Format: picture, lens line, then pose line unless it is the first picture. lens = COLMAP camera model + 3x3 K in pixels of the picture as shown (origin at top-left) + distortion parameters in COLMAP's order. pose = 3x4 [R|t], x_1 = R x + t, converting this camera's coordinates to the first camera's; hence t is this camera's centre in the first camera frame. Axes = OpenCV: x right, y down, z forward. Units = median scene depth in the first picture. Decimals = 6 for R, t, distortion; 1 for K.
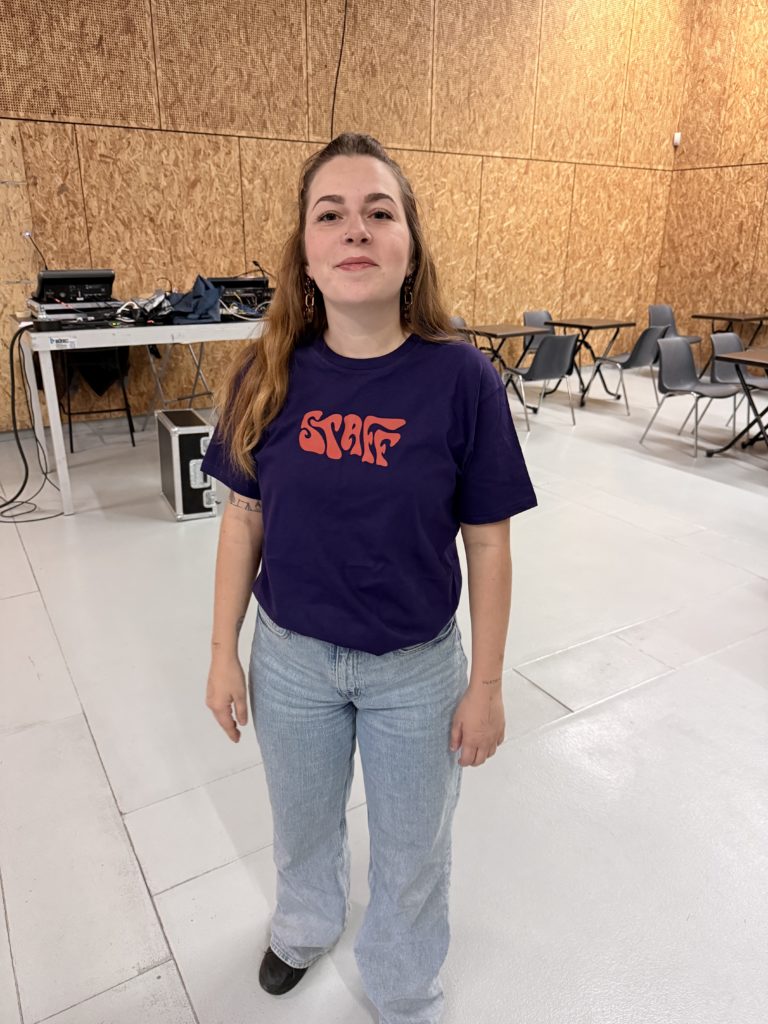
lens RADIAL K [[726.9, 0, 384.0], [0, 726.9, 512.0], [0, 0, 1]] dist [-0.002761, 0.000806]
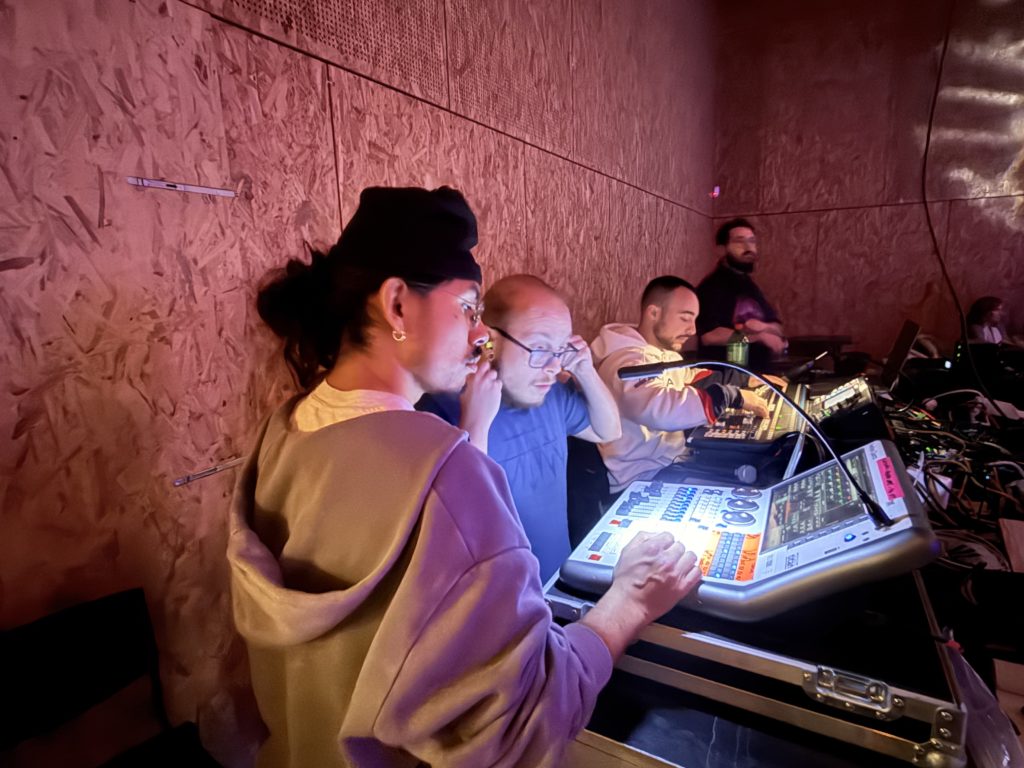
lens RADIAL K [[548.8, 0, 509.3], [0, 548.8, 385.5], [0, 0, 1]] dist [0.001376, -0.000090]
pose [[0.862926, -0.134039, 0.487230, -0.500172], [0.211778, 0.971348, -0.107854, -0.295776], [-0.458813, 0.196255, 0.866588, 0.703168]]
